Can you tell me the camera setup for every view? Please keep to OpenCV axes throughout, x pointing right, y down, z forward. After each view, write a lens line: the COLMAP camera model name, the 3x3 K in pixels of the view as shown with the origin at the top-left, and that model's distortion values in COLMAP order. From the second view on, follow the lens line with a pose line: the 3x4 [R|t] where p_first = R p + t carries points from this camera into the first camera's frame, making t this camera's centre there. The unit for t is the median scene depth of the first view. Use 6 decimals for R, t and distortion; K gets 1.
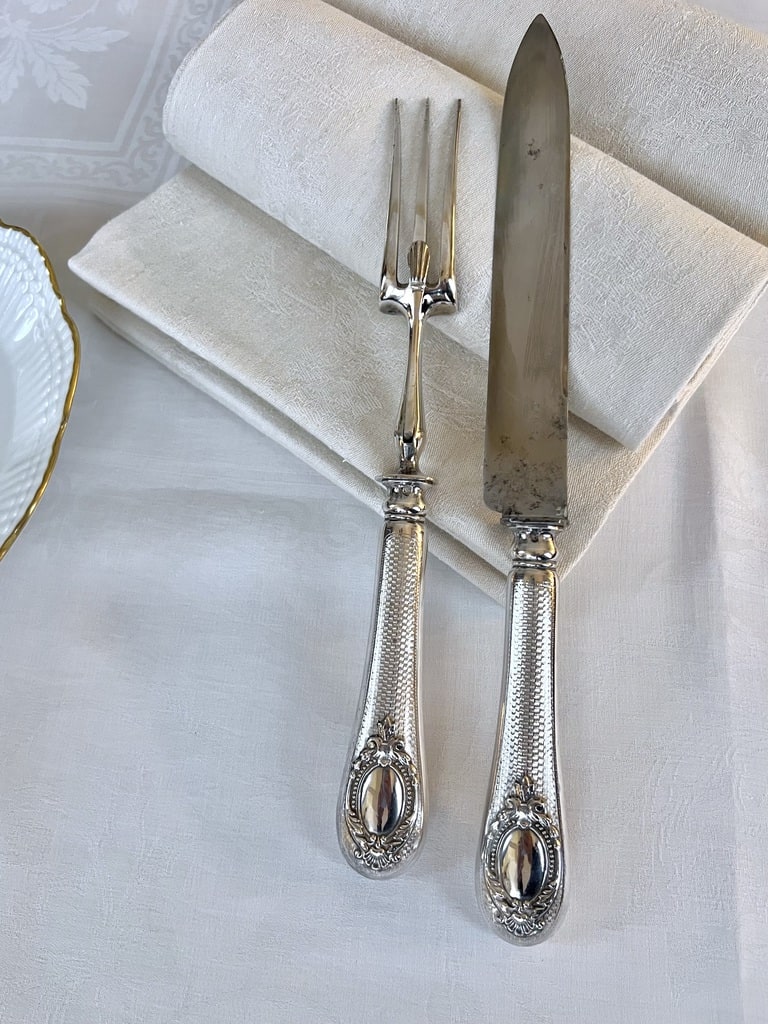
lens RADIAL K [[768.0, 0, 384.0], [0, 768.0, 512.0], [0, 0, 1]] dist [0.044416, 0.000157]
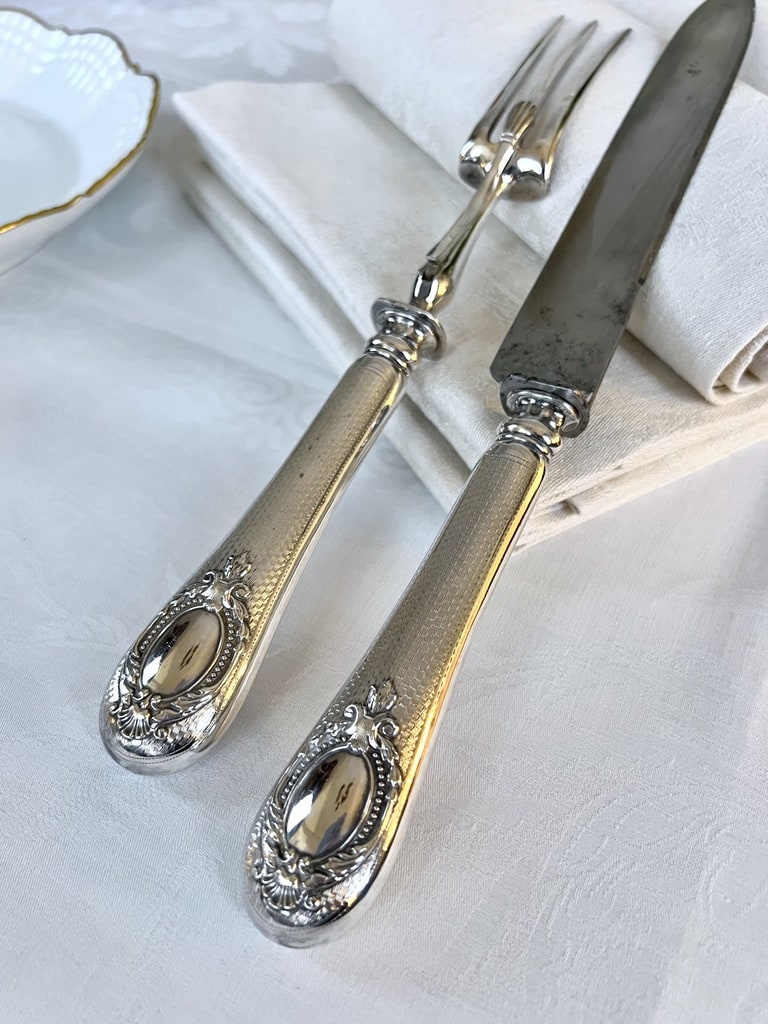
lens RADIAL K [[792.4, 0, 384.0], [0, 792.4, 512.0], [0, 0, 1]] dist [0.007690, -0.000725]
pose [[0.921190, 0.354571, -0.160273, 0.208005], [-0.384032, 0.894800, -0.227711, 0.326075], [0.062673, 0.271315, 0.960448, 0.294763]]
